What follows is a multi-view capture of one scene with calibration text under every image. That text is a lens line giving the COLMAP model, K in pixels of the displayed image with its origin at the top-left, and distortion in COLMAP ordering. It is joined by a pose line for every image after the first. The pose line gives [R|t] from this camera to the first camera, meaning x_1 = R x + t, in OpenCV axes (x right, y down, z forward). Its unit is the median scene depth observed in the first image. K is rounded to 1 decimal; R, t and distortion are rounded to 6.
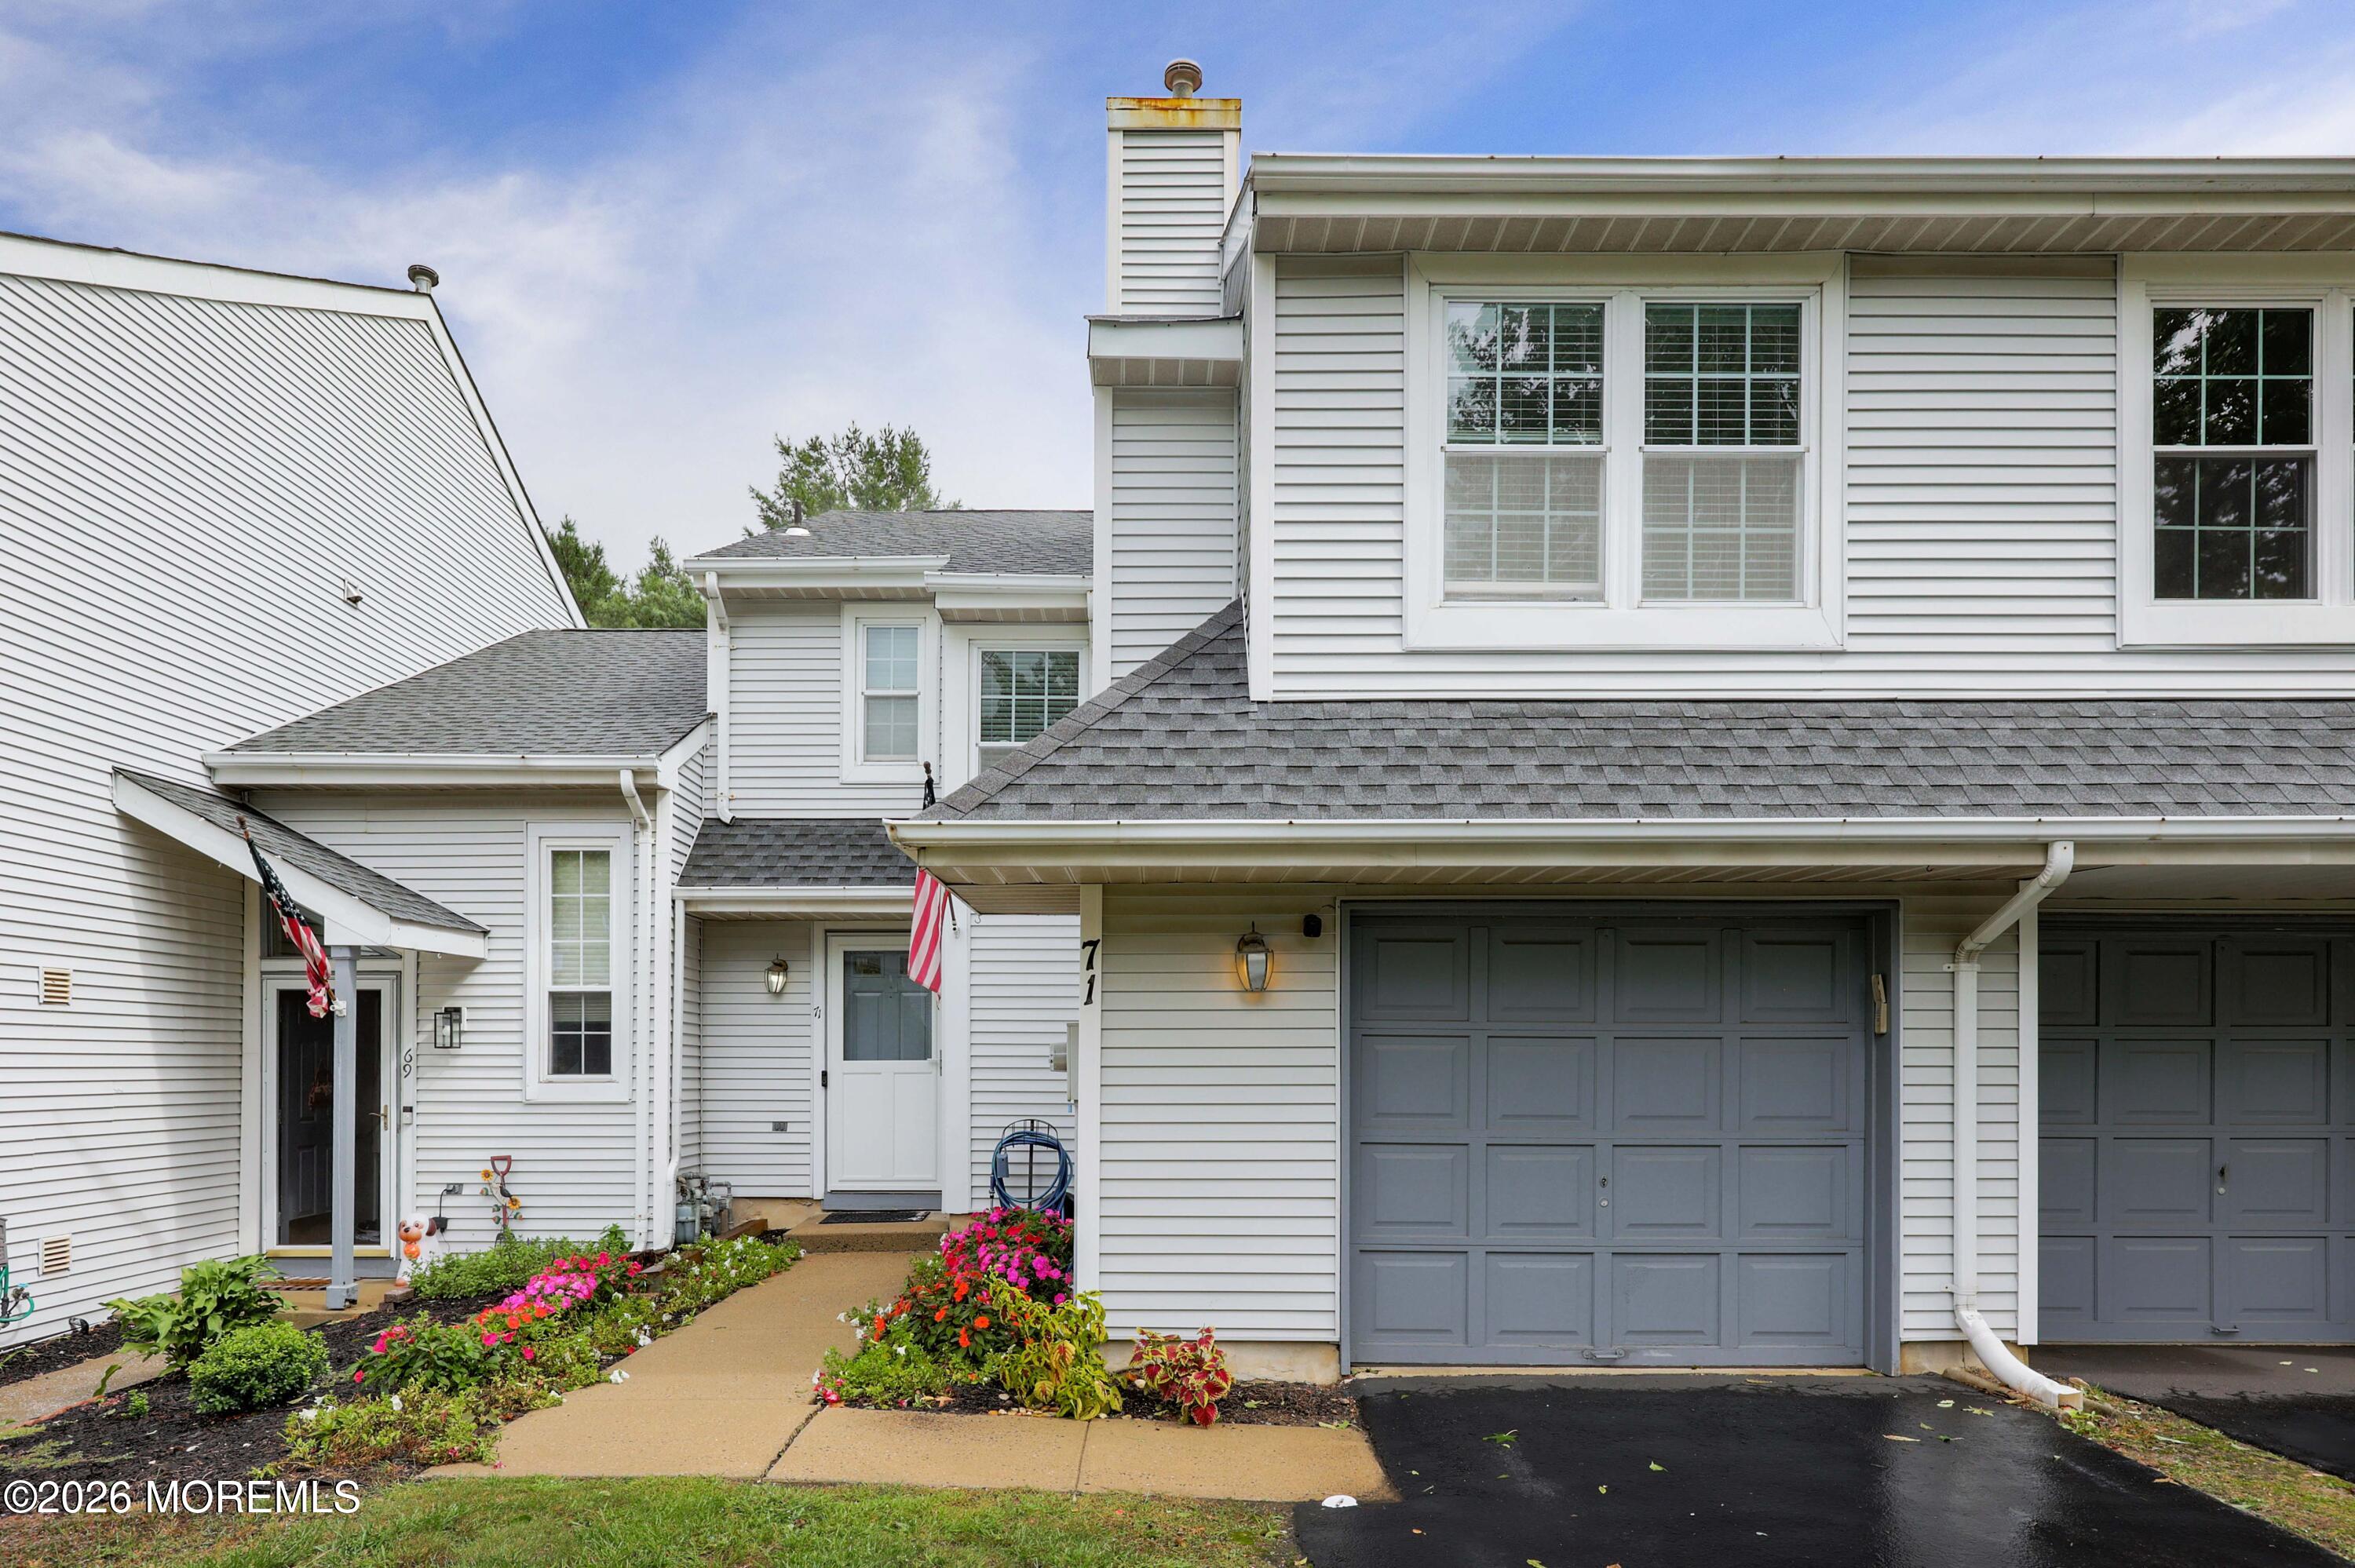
lens RADIAL K [[1357.5, 0, 1174.9], [0, 1357.5, 1053.1], [0, 0, 1]] dist [-0.005255, 0.000196]
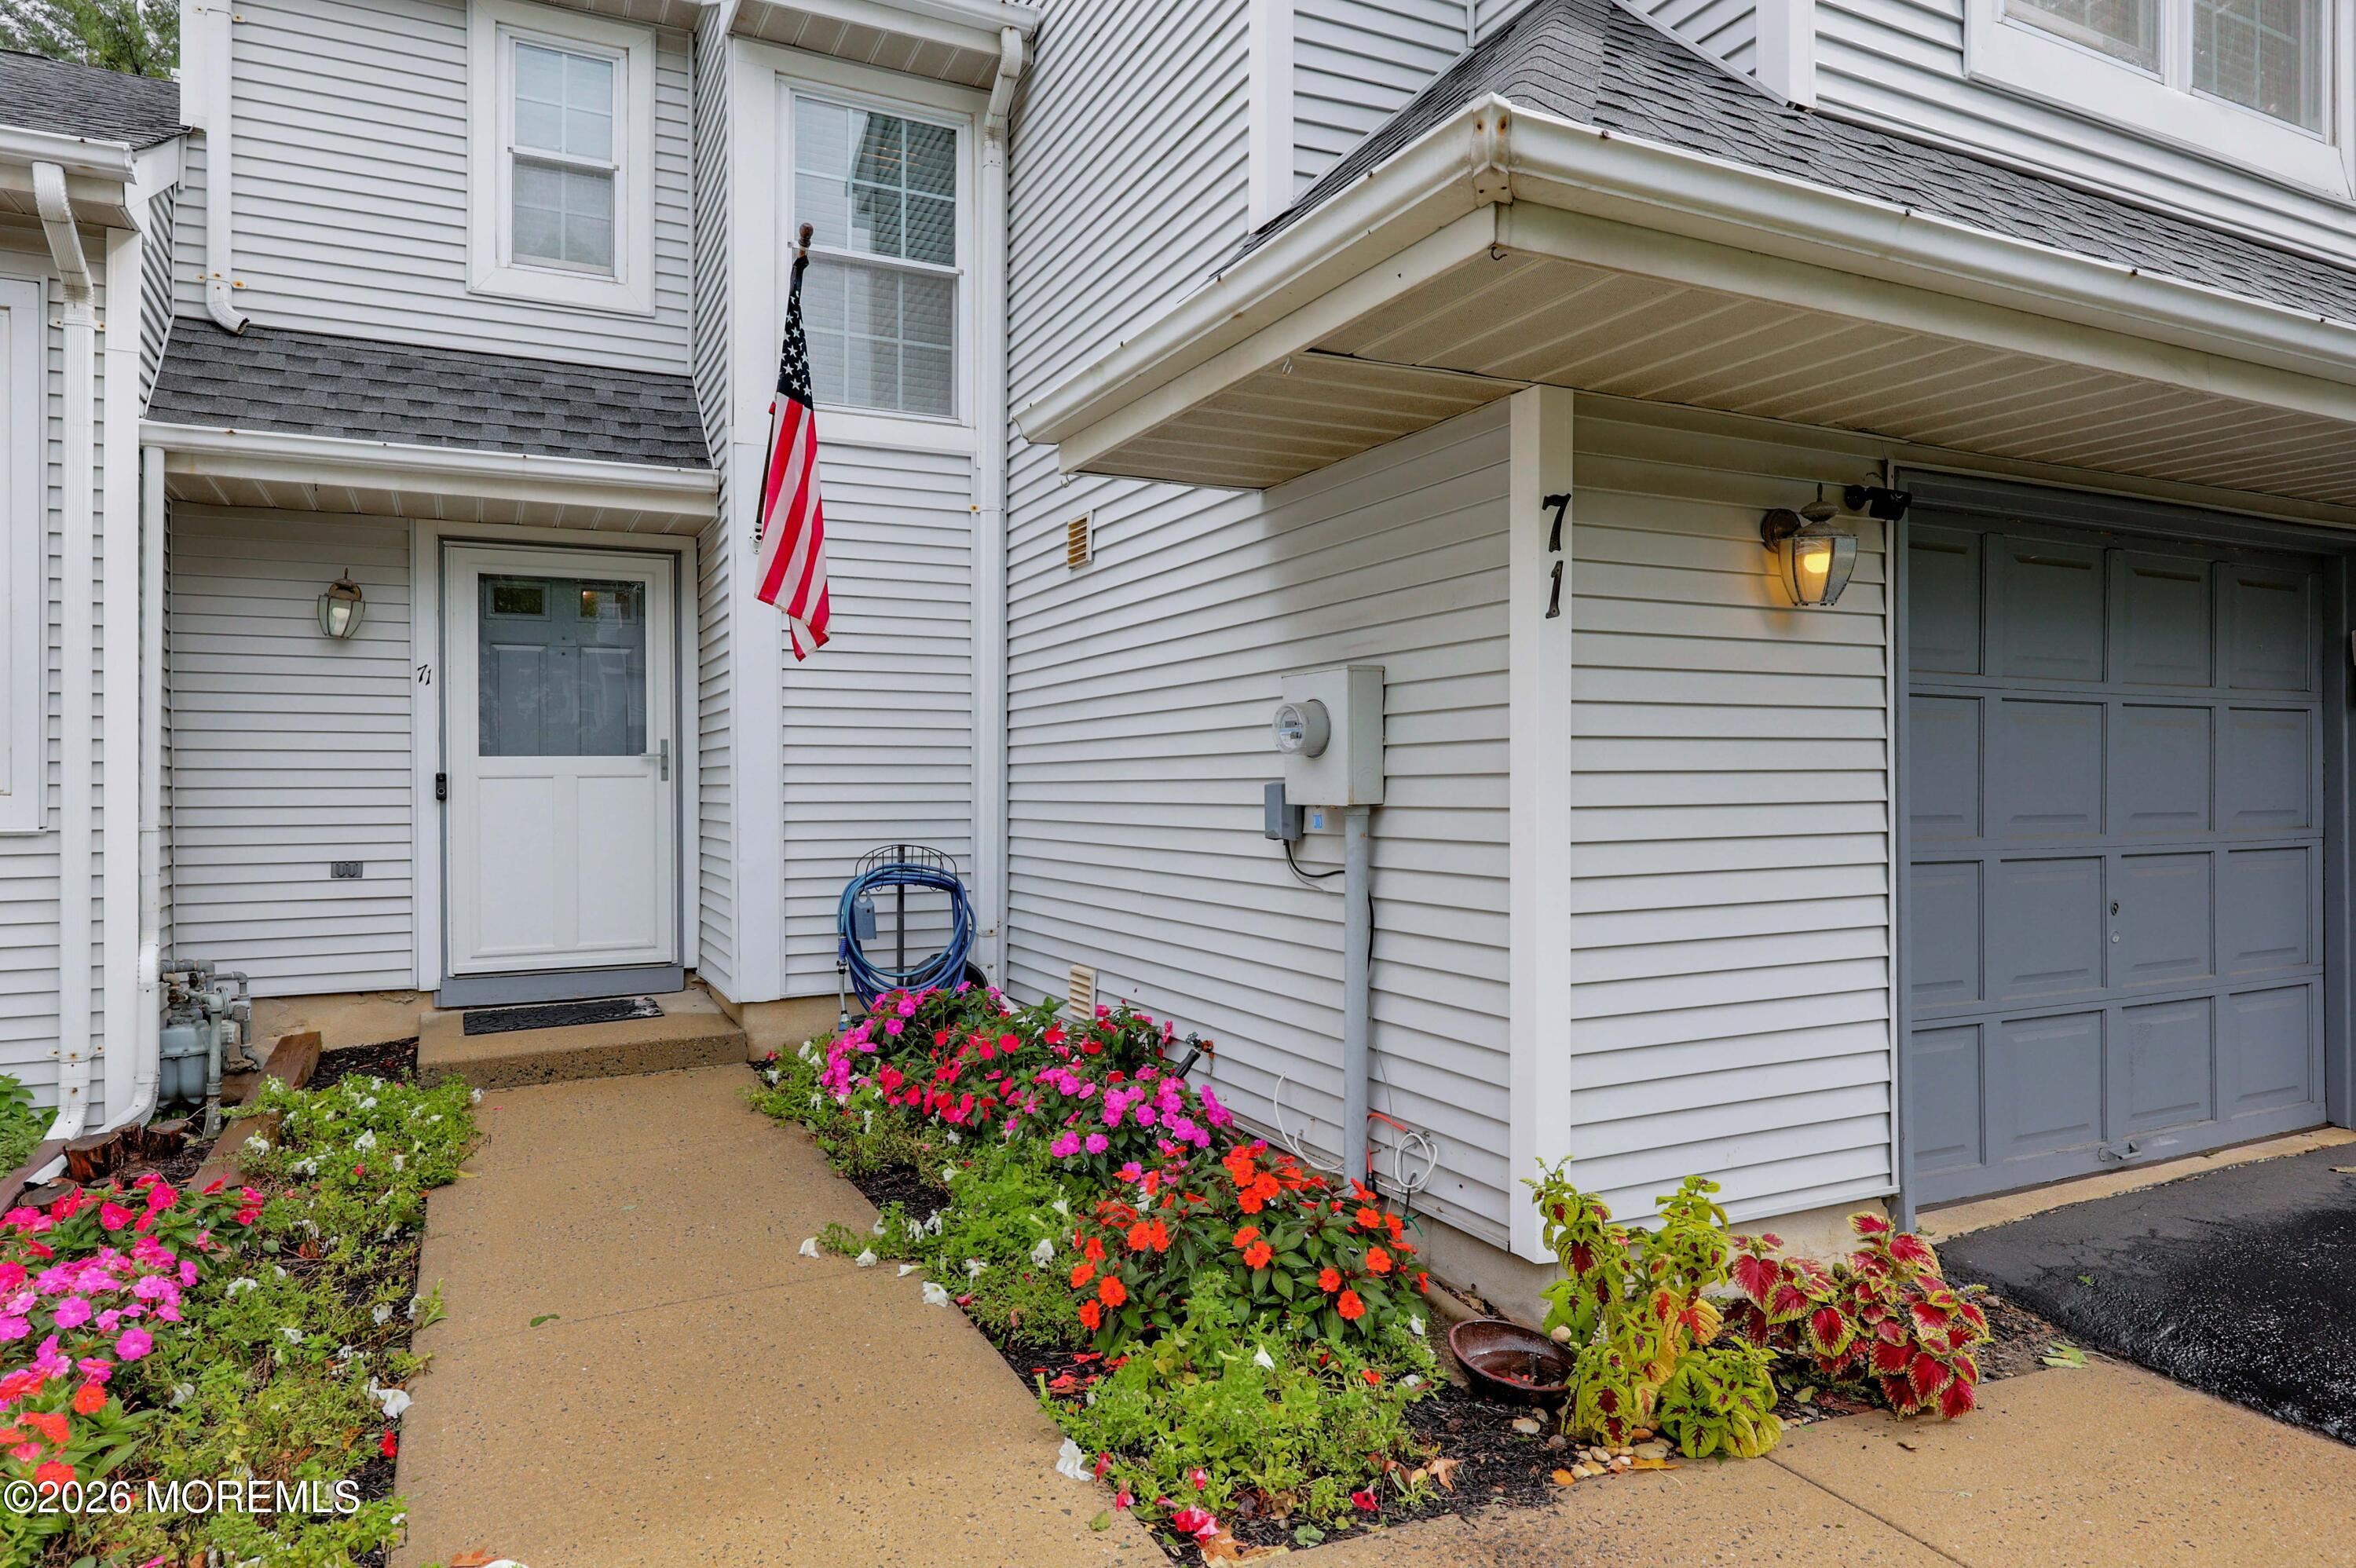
lens RADIAL K [[1275.2, 0, 1178.0], [0, 1275.2, 784.0], [0, 0, 1]] dist [-0.001259, -0.002407]
pose [[0.881555, -0.004263, 0.472063, -0.254786], [0.000652, 0.999969, 0.007812, 0.014701], [-0.472082, -0.006579, 0.881530, 0.383607]]
